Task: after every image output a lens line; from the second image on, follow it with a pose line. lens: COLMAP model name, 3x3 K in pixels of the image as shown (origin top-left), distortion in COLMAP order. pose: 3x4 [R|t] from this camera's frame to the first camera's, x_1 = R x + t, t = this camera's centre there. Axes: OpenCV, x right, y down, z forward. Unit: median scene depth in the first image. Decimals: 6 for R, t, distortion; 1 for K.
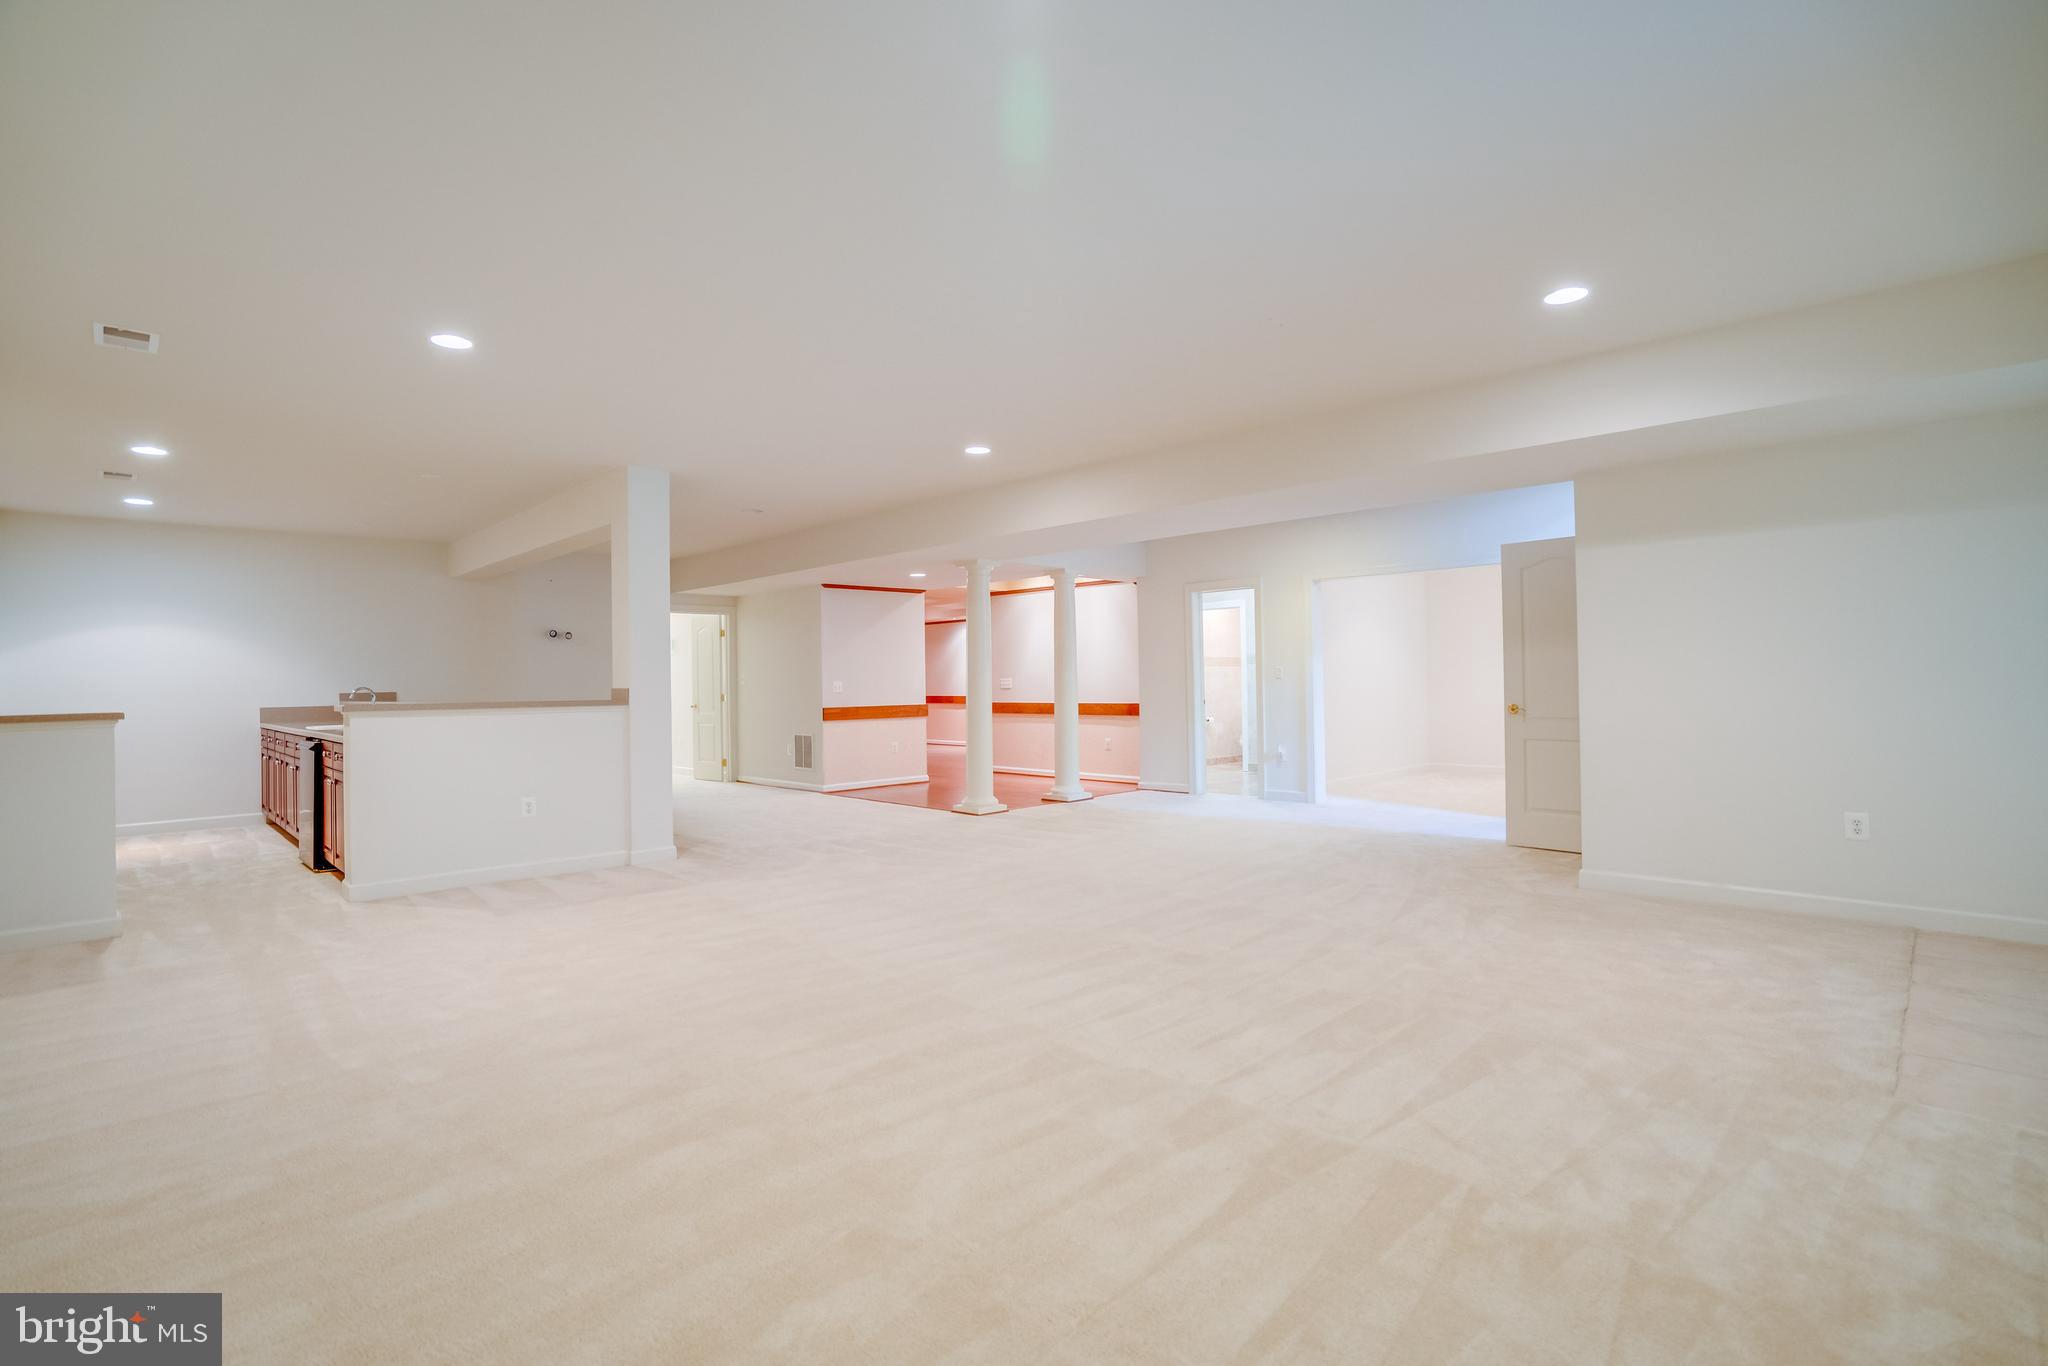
lens RADIAL K [[961.4, 0, 1032.4], [0, 961.4, 661.2], [0, 0, 1]] dist [-0.059270, 0.027003]
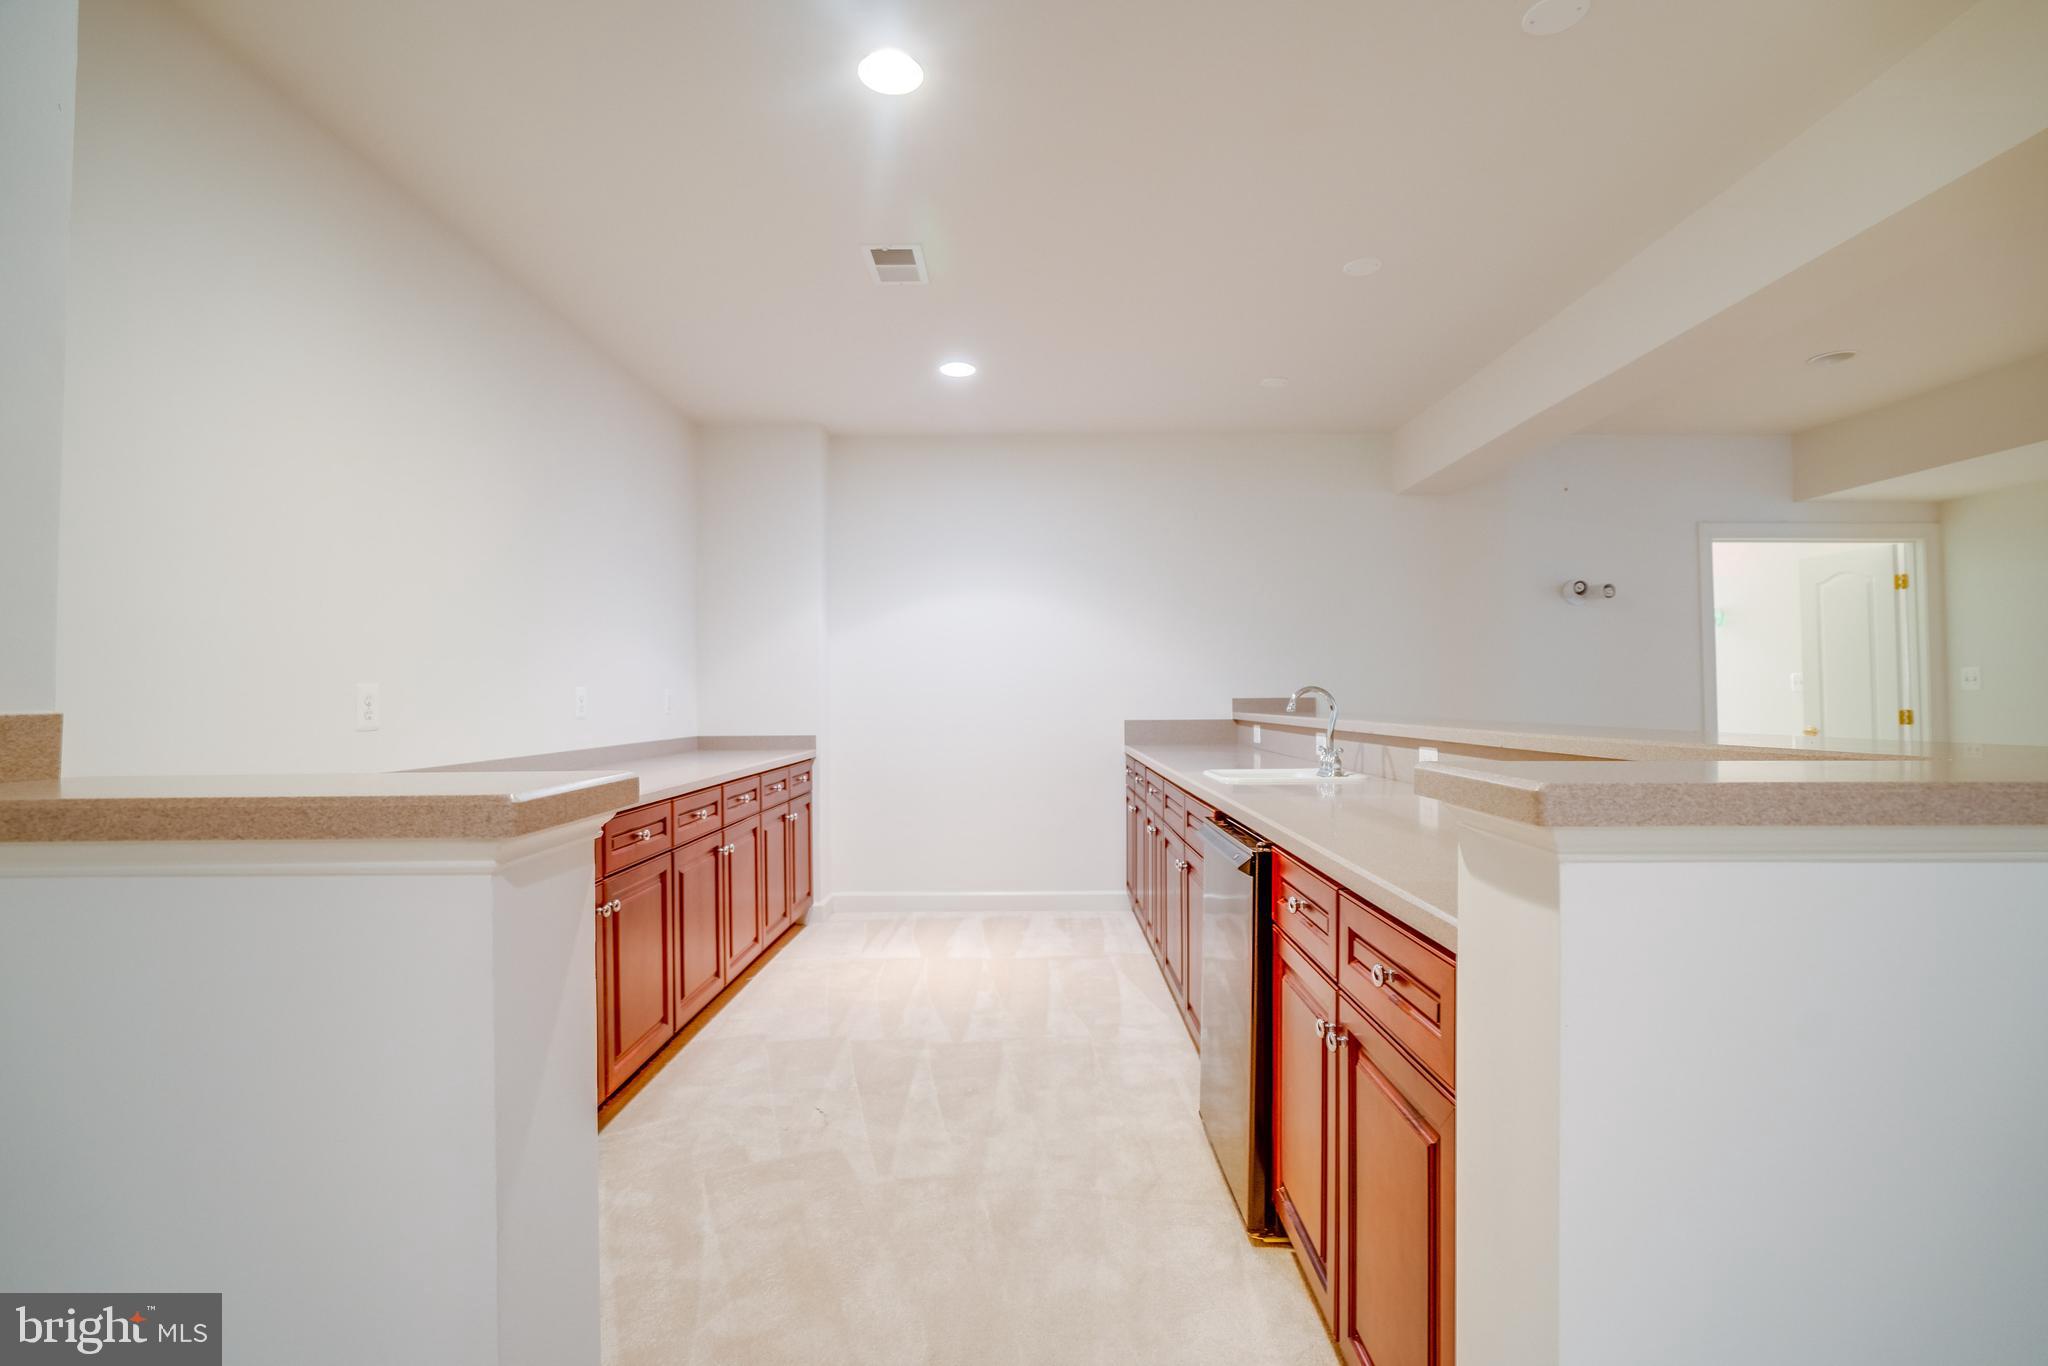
lens RADIAL K [[961.4, 0, 1032.4], [0, 961.4, 661.2], [0, 0, 1]] dist [-0.059270, 0.027003]
pose [[0.704239, -0.005134, -0.709944, -0.427853], [0.002592, 0.999986, -0.004660, 0.016421], [0.709958, 0.001441, 0.704243, 0.520814]]
